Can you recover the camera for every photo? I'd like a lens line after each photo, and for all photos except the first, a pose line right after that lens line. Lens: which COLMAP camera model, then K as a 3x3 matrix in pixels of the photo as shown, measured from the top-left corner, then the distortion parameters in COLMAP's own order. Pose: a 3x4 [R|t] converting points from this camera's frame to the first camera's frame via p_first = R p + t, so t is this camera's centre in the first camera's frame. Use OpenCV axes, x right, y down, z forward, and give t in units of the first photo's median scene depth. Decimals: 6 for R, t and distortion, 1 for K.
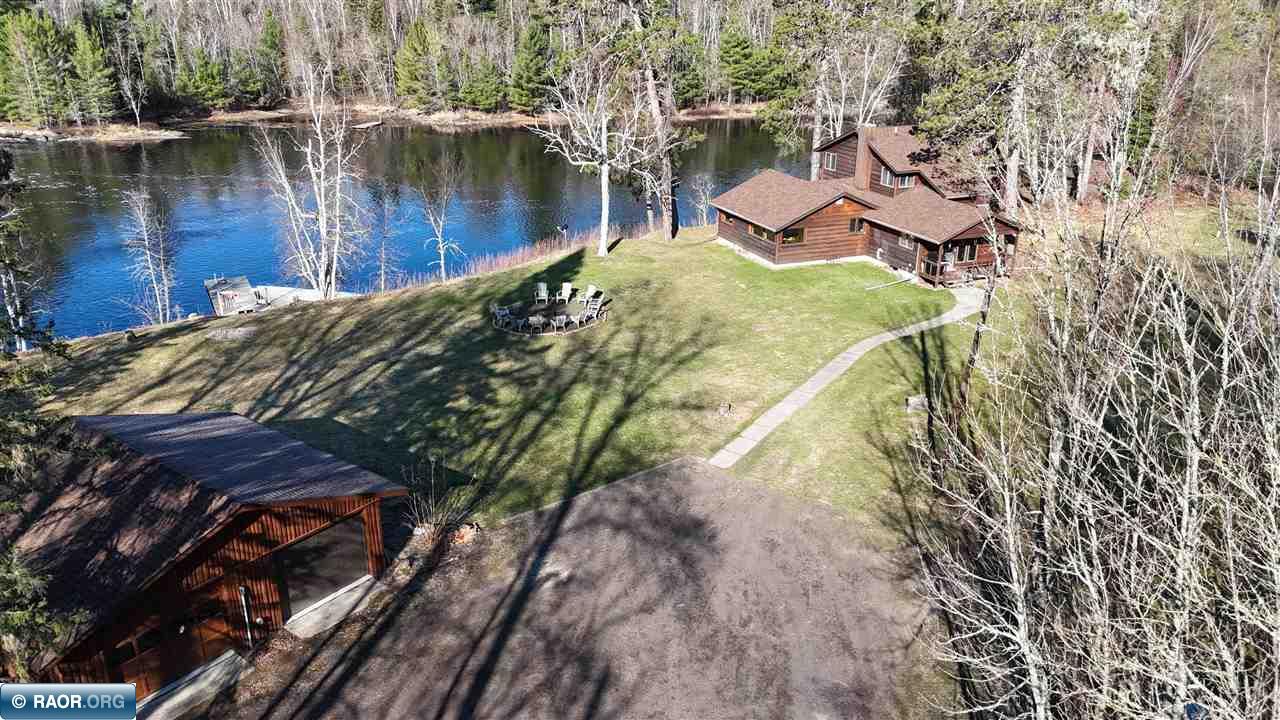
lens RADIAL K [[934.0, 0, 644.6], [0, 934.0, 363.7], [0, 0, 1]] dist [0.038992, -0.022447]
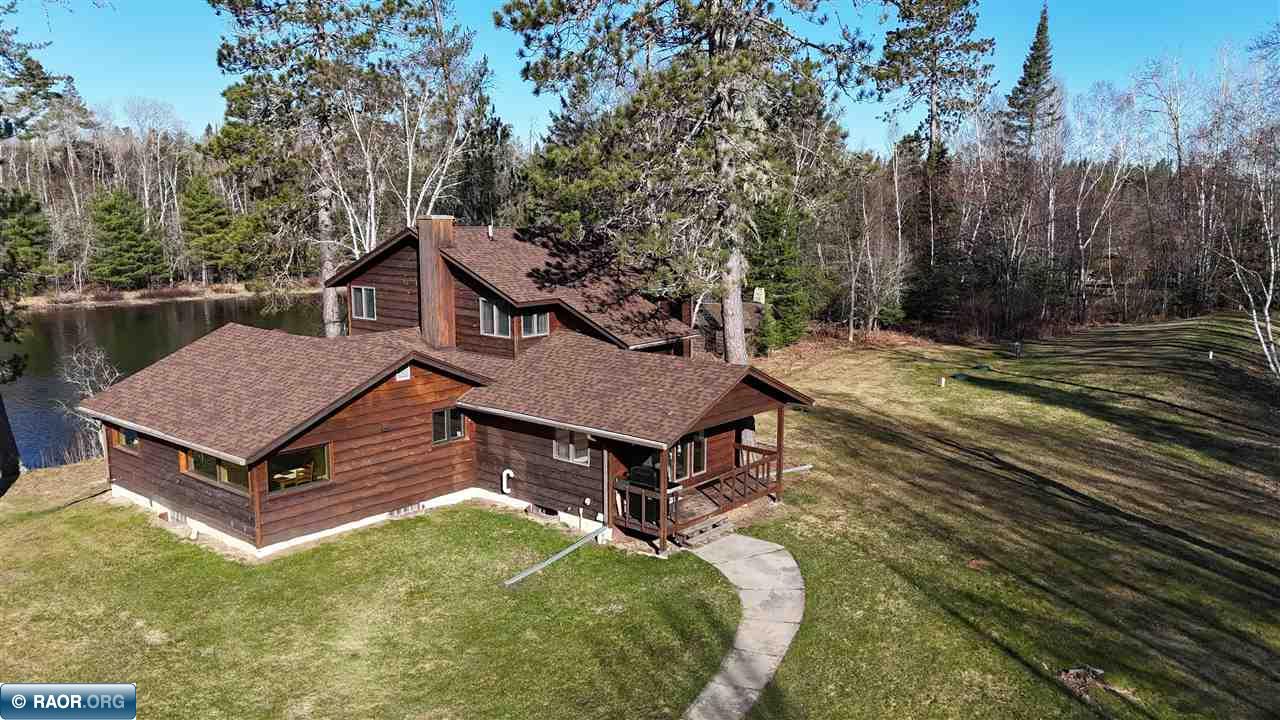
lens RADIAL K [[934.0, 0, 646.5], [0, 934.0, 359.7], [0, 0, 1]] dist [0.038992, -0.022447]
pose [[0.873840, -0.074556, 0.480464, 0.097797], [0.171688, 0.971831, -0.161452, -0.089443], [-0.454893, 0.223573, 0.862025, 0.566558]]
